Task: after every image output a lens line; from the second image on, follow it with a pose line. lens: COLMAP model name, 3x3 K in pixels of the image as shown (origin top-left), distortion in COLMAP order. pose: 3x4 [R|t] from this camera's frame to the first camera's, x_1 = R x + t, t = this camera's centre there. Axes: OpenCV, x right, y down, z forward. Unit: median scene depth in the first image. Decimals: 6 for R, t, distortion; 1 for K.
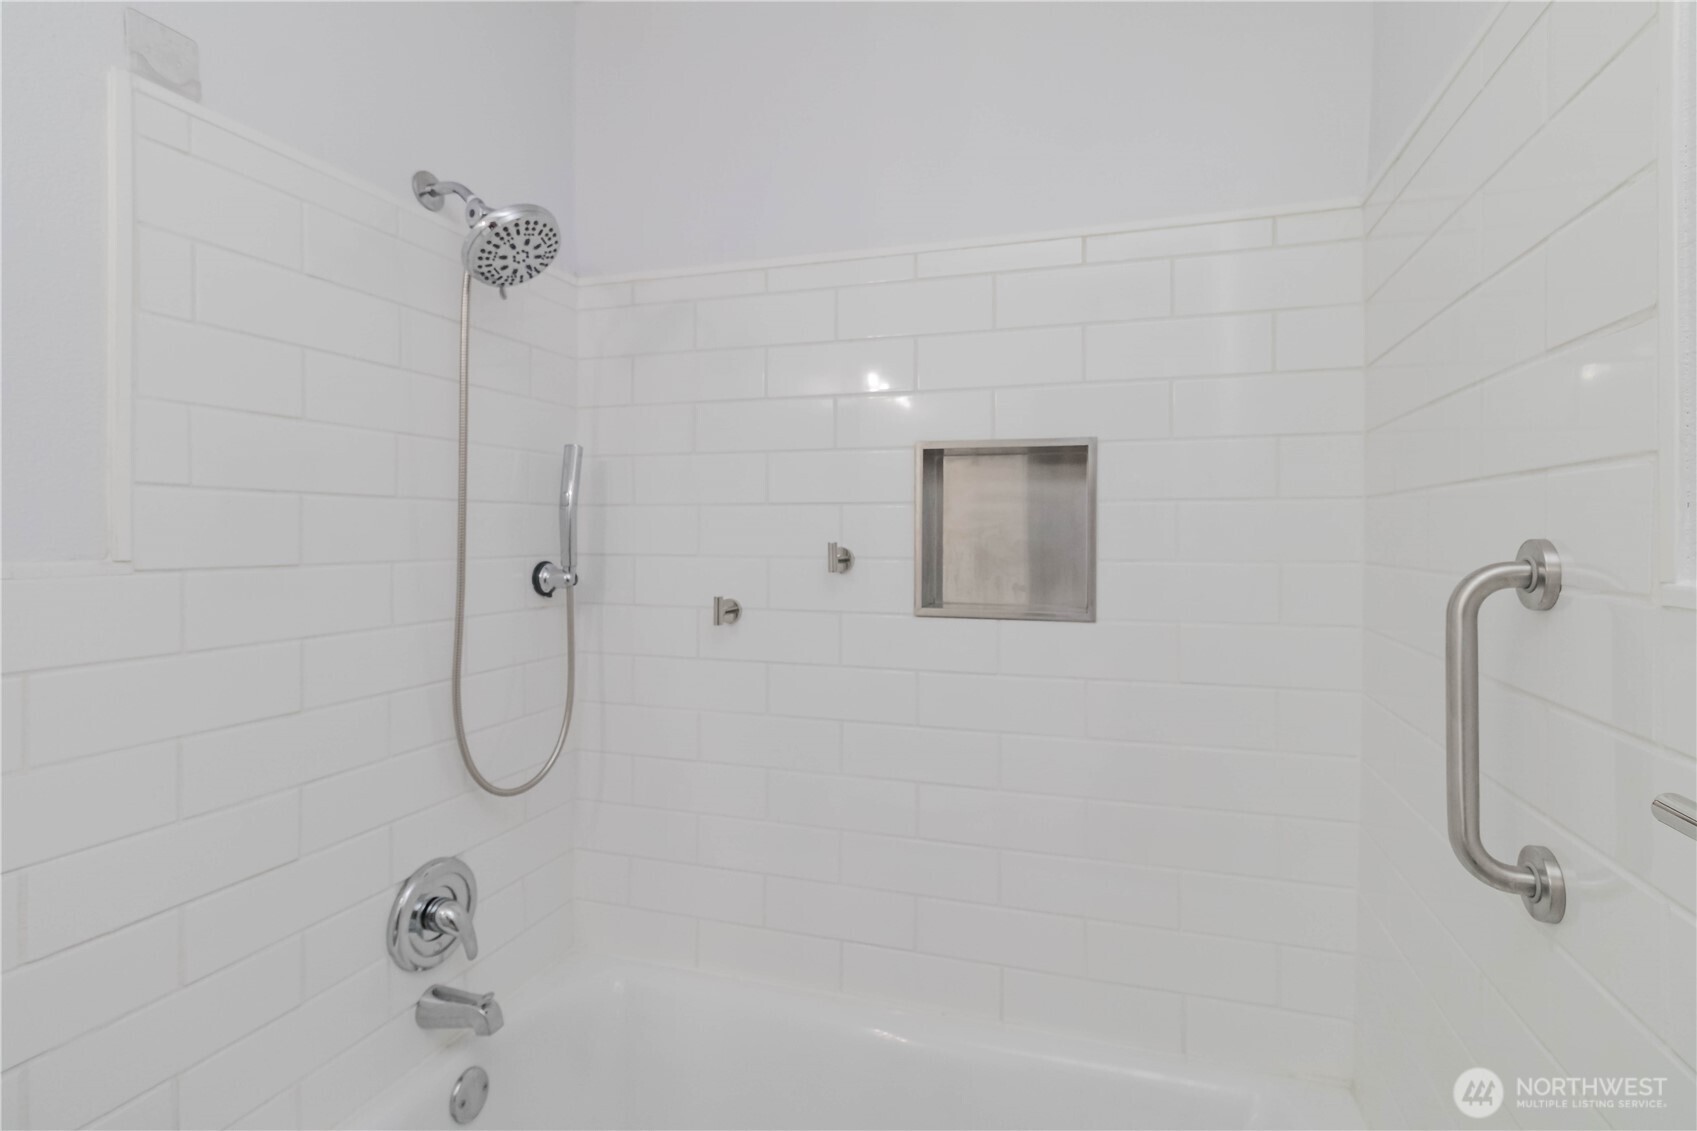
lens RADIAL K [[828.2, 0, 857.1], [0, 828.2, 562.0], [0, 0, 1]] dist [0.005441, 0.000888]
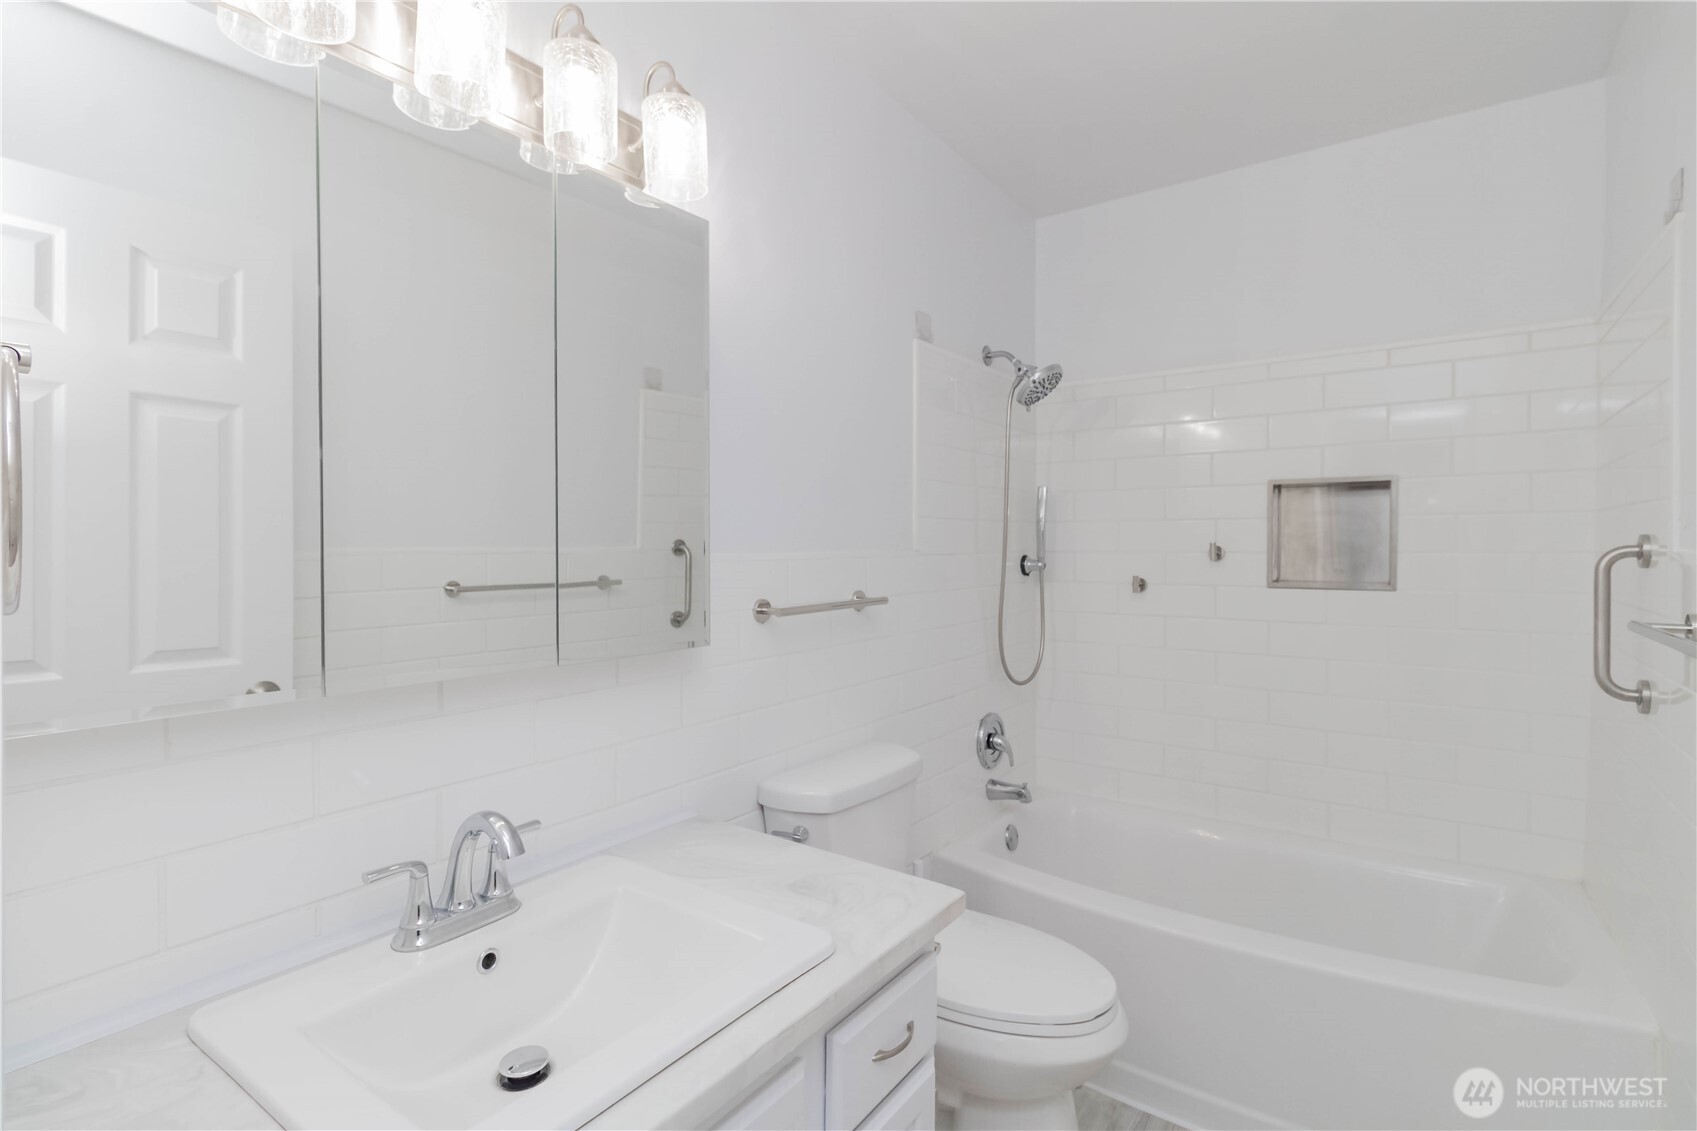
lens RADIAL K [[810.7, 0, 852.3], [0, 810.7, 577.7], [0, 0, 1]] dist [0.002251, 0.000796]
pose [[0.956565, 0.002857, -0.291506, -0.270587], [0.001102, 0.999909, 0.013417, 0.026619], [0.291518, -0.013155, 0.956475, -0.837804]]
